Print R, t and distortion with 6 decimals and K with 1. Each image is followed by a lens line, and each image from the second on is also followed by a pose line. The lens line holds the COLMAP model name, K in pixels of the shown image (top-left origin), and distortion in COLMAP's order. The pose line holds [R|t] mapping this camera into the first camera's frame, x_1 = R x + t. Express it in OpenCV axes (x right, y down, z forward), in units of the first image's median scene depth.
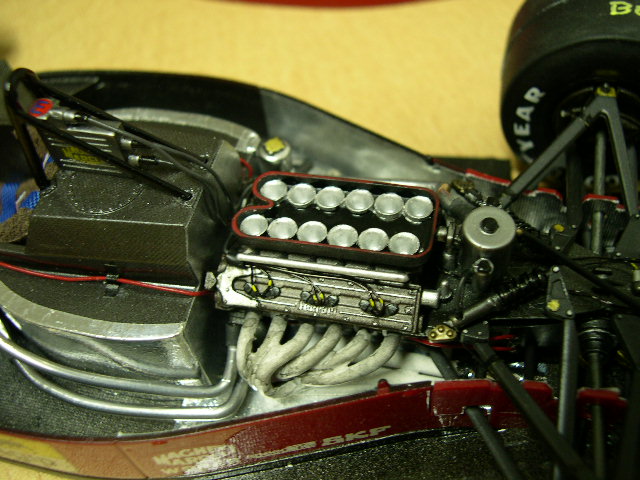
lens RADIAL K [[773.7, 0, 320.0], [0, 773.7, 240.0], [0, 0, 1]] dist [-0.150537, 0.050782]
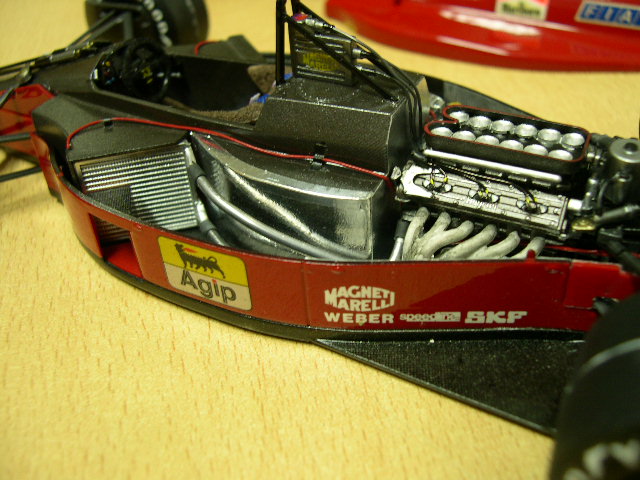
lens RADIAL K [[773.7, 0, 320.0], [0, 773.7, 240.0], [0, 0, 1]] dist [-0.150537, 0.050782]
pose [[0.975459, 0.174854, -0.133812, -0.078285], [-0.204172, 0.945825, -0.252447, 0.496000], [0.082422, 0.273573, 0.958313, -0.169717]]
